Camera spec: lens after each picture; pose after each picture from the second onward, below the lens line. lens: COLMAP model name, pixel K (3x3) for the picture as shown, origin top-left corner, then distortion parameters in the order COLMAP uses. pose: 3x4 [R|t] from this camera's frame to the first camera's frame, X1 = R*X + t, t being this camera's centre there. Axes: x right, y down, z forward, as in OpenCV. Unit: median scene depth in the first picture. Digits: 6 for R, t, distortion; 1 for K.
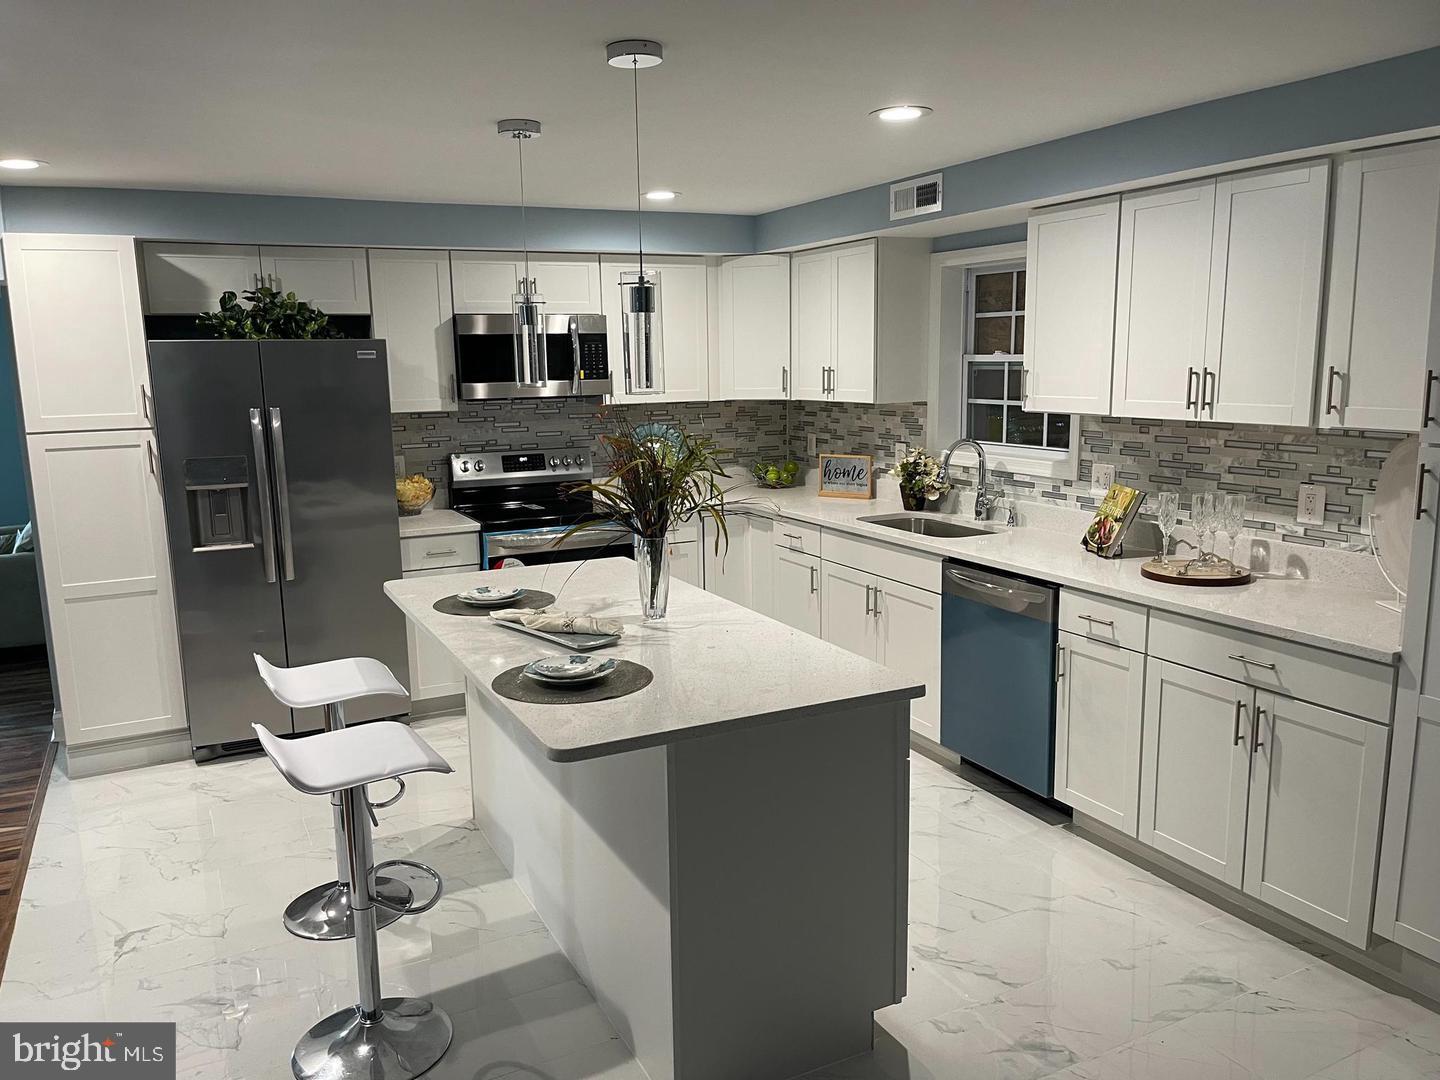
lens RADIAL K [[1103.9, 0, 720.0], [0, 1103.9, 540.0], [0, 0, 1]] dist [0.061868, -0.078892]
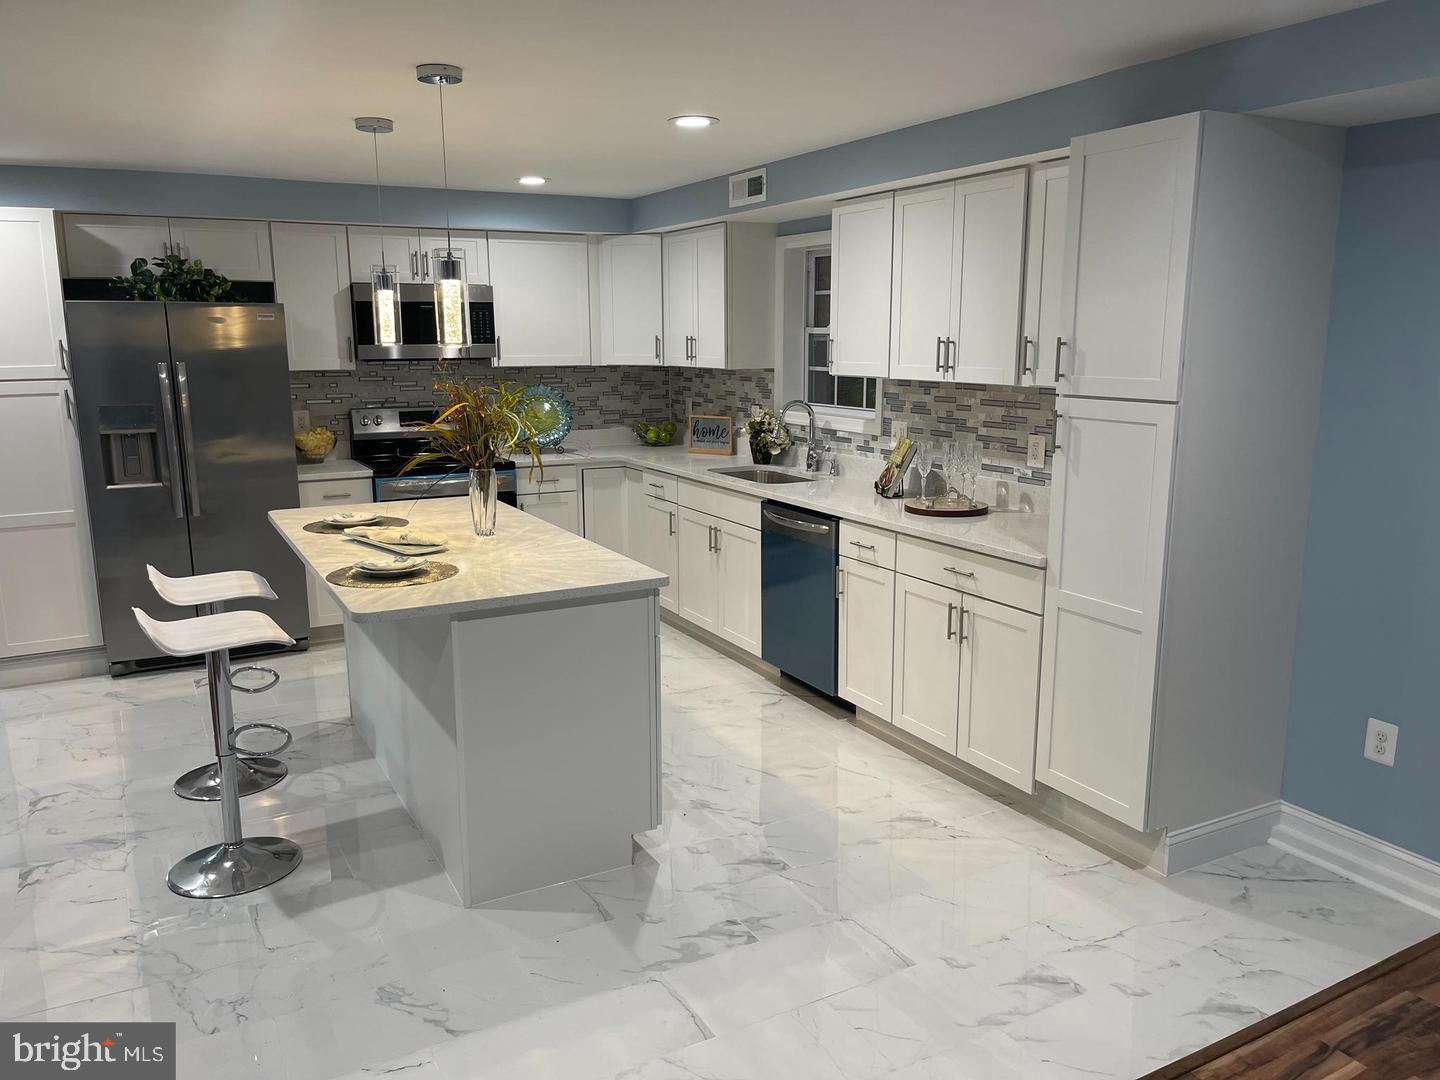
lens RADIAL K [[1086.2, 0, 720.0], [0, 1086.2, 540.0], [0, 0, 1]] dist [0.080042, -0.104674]
pose [[0.999181, 0.007550, 0.039744, 0.102490], [-0.008473, 0.999697, 0.023094, 0.030505], [-0.039557, -0.023412, 0.998943, -0.139867]]
